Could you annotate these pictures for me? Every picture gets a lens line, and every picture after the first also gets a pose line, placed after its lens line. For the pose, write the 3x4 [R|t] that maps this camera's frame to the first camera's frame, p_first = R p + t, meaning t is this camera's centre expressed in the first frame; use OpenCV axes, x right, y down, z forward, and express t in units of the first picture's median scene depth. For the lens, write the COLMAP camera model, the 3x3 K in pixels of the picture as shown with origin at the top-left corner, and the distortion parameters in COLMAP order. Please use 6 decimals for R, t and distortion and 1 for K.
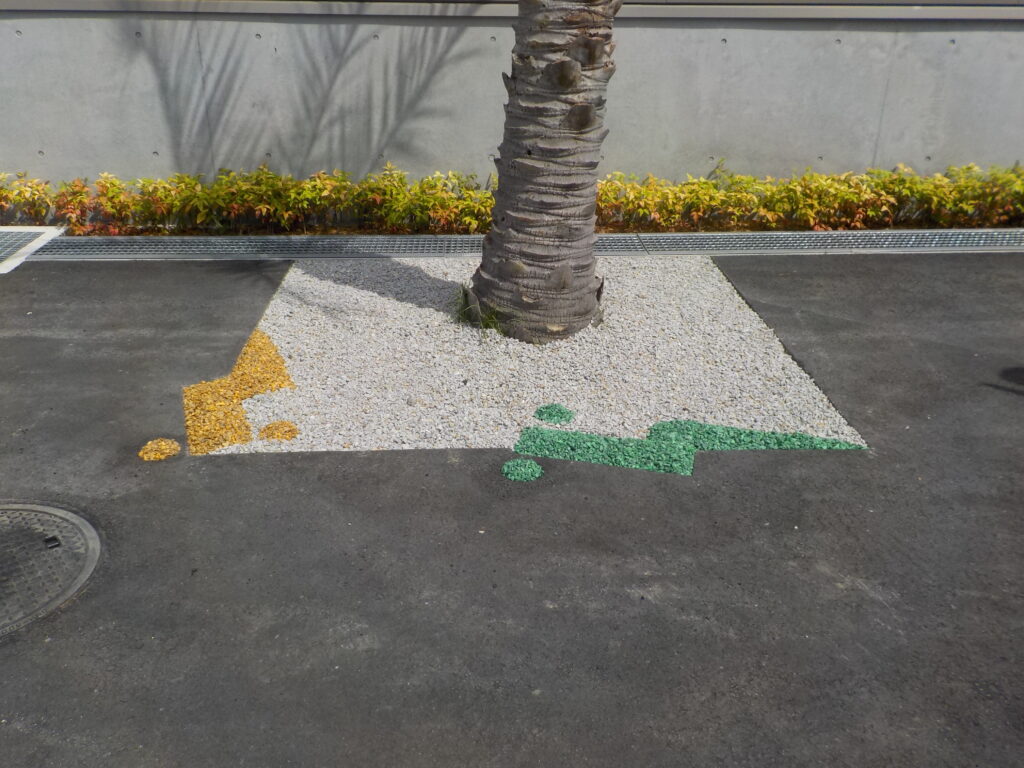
lens RADIAL K [[950.7, 0, 501.4], [0, 950.7, 381.7], [0, 0, 1]] dist [0.003442, 0.025764]
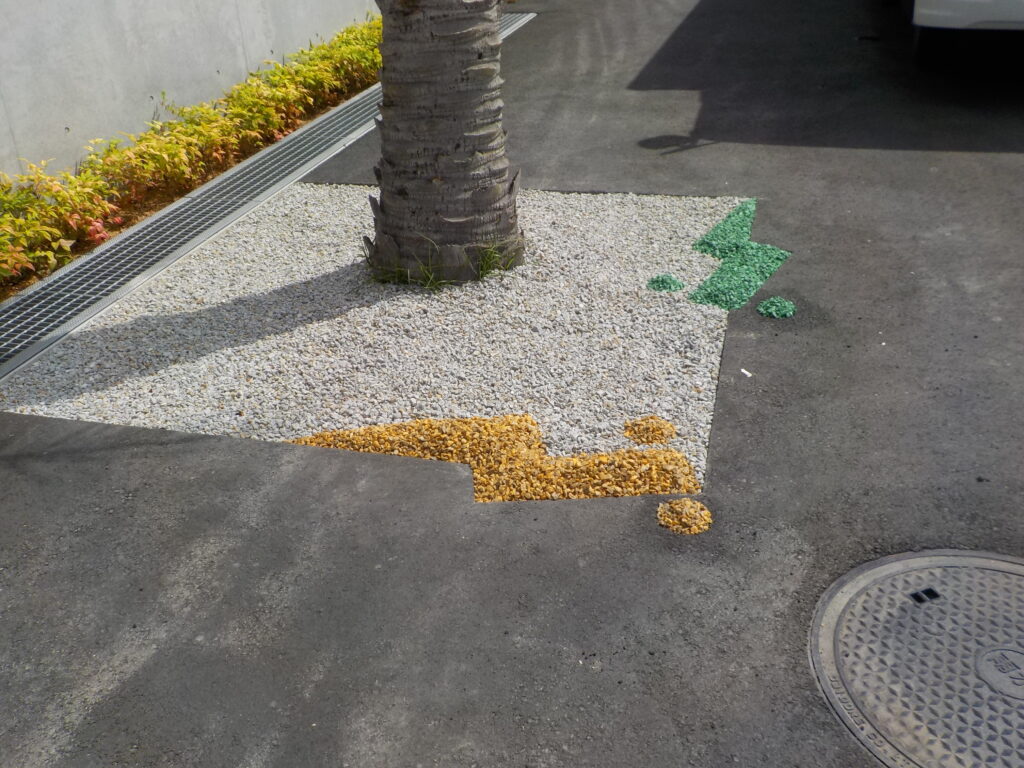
lens RADIAL K [[950.7, 0, 501.4], [0, 950.7, 381.7], [0, 0, 1]] dist [0.003442, 0.025764]
pose [[0.289975, -0.476364, 0.830055, -0.744299], [0.433290, 0.838685, 0.329950, -0.243007], [-0.853331, 0.263977, 0.449601, 0.604919]]
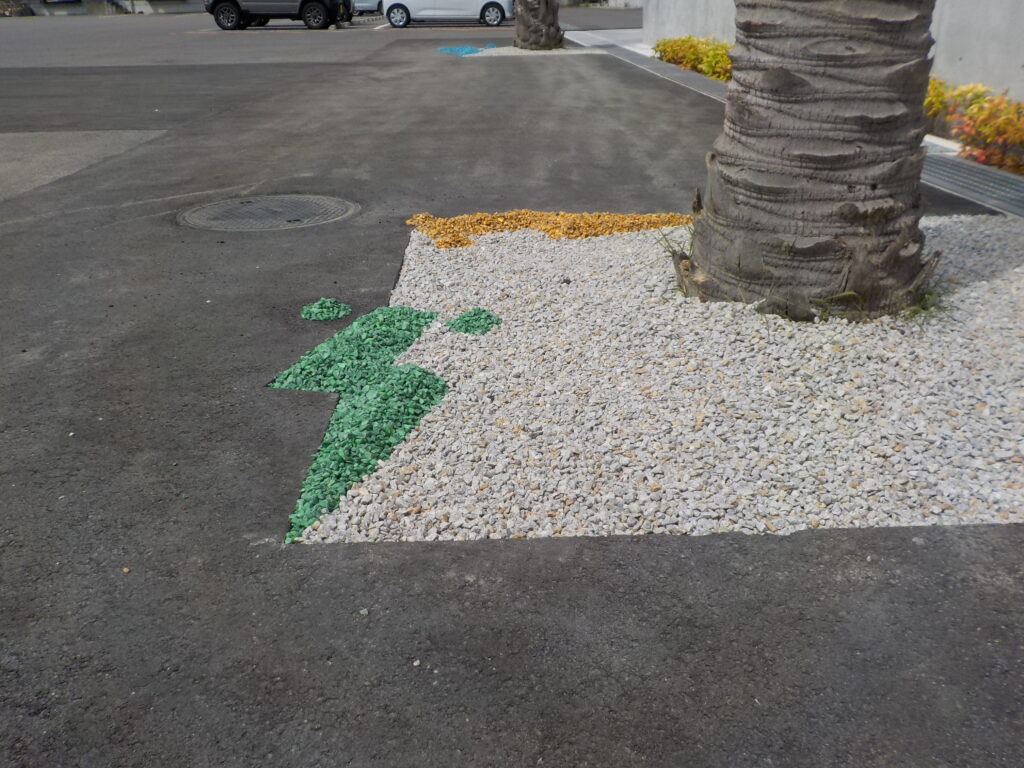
lens RADIAL K [[950.7, 0, 501.4], [0, 950.7, 381.7], [0, 0, 1]] dist [0.003442, 0.025764]
pose [[-0.006929, 0.362150, -0.932094, 0.613411], [-0.391887, 0.856572, 0.335720, -0.144518], [0.919987, 0.367602, 0.135987, 0.788867]]
